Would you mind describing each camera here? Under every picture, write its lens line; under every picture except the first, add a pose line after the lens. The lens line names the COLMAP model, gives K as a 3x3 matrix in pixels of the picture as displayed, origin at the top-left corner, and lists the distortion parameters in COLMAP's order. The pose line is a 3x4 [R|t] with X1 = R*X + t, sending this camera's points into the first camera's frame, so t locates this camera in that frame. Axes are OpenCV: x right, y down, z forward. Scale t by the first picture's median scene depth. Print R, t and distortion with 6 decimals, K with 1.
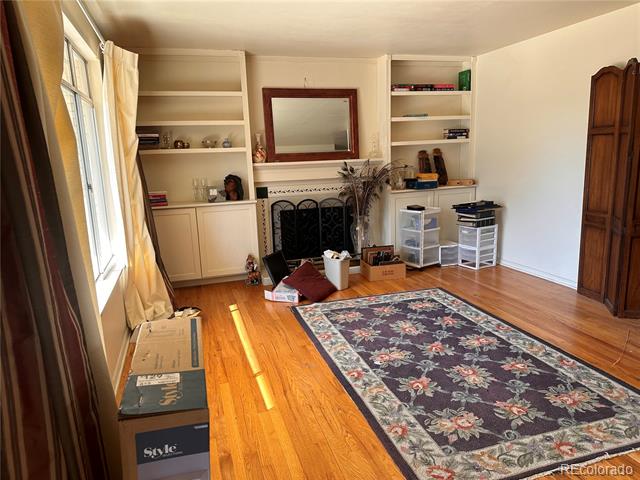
lens RADIAL K [[441.8, 0, 322.4], [0, 441.8, 239.1], [0, 0, 1]] dist [0.101499, -0.128349]
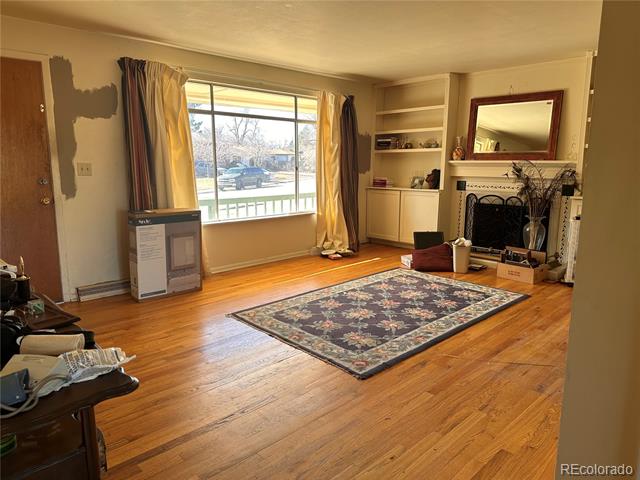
lens RADIAL K [[441.8, 0, 322.4], [0, 441.8, 239.1], [0, 0, 1]] dist [0.101499, -0.128349]
pose [[0.454492, 0.193741, -0.869426, 1.123225], [-0.186956, 0.975067, 0.119551, -0.054872], [0.870910, 0.108209, 0.479381, 0.159187]]
